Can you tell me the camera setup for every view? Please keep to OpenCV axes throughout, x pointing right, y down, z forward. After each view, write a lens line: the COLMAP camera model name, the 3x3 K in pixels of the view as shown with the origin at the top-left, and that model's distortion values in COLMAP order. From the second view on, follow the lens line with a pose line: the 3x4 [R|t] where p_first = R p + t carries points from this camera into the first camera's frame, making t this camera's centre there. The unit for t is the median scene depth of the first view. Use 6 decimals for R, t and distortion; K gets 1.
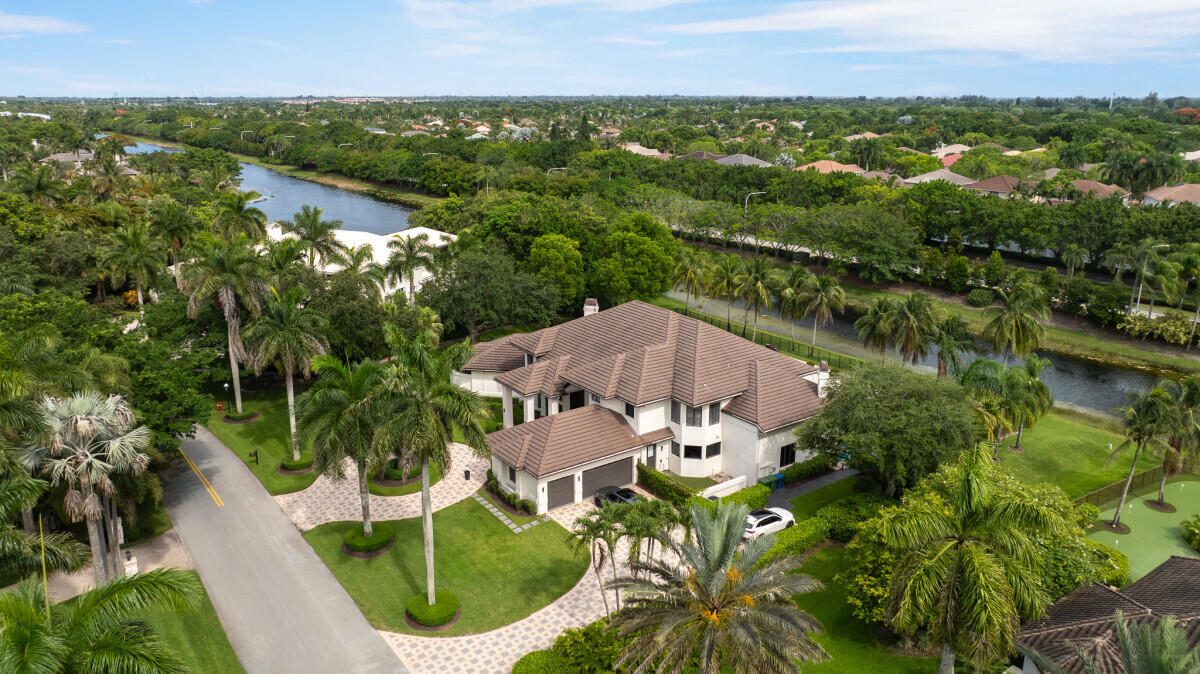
lens RADIAL K [[854.5, 0, 600.0], [0, 854.5, 337.0], [0, 0, 1]] dist [-0.005104, -0.001324]
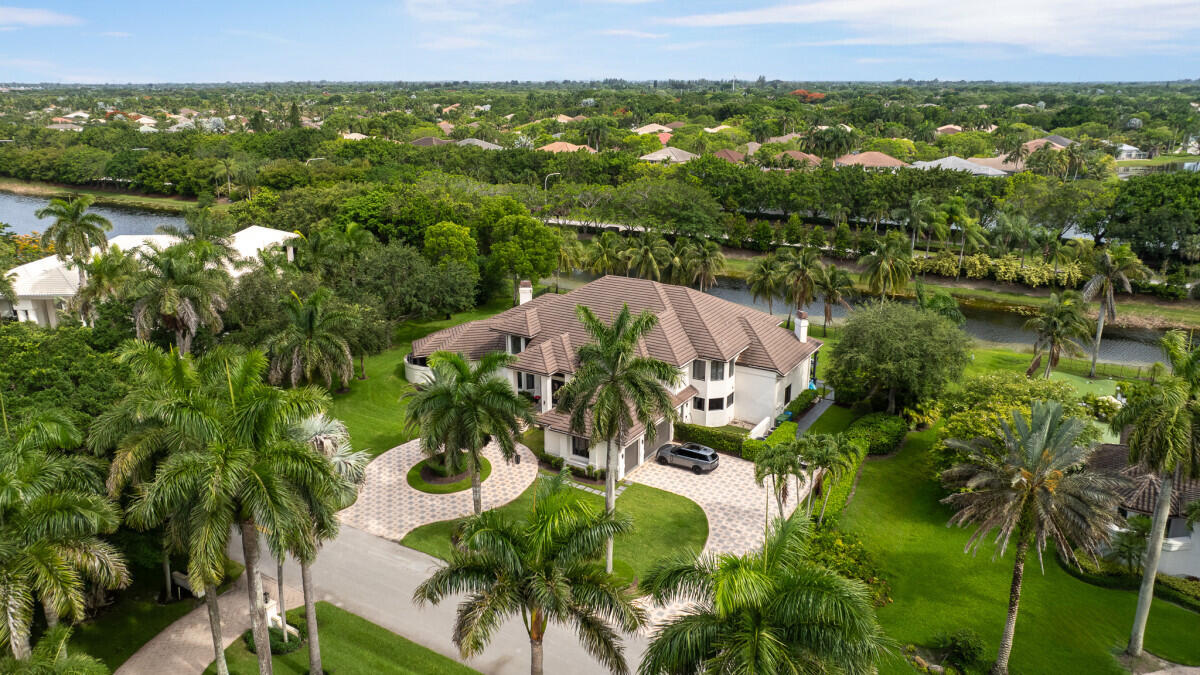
lens RADIAL K [[854.5, 0, 600.0], [0, 854.5, 337.5], [0, 0, 1]] dist [-0.005104, -0.001324]
pose [[0.928614, -0.112938, 0.353443, -0.186769], [0.106960, 0.993594, 0.036470, -0.003279], [-0.355298, 0.003938, 0.934745, 0.008973]]
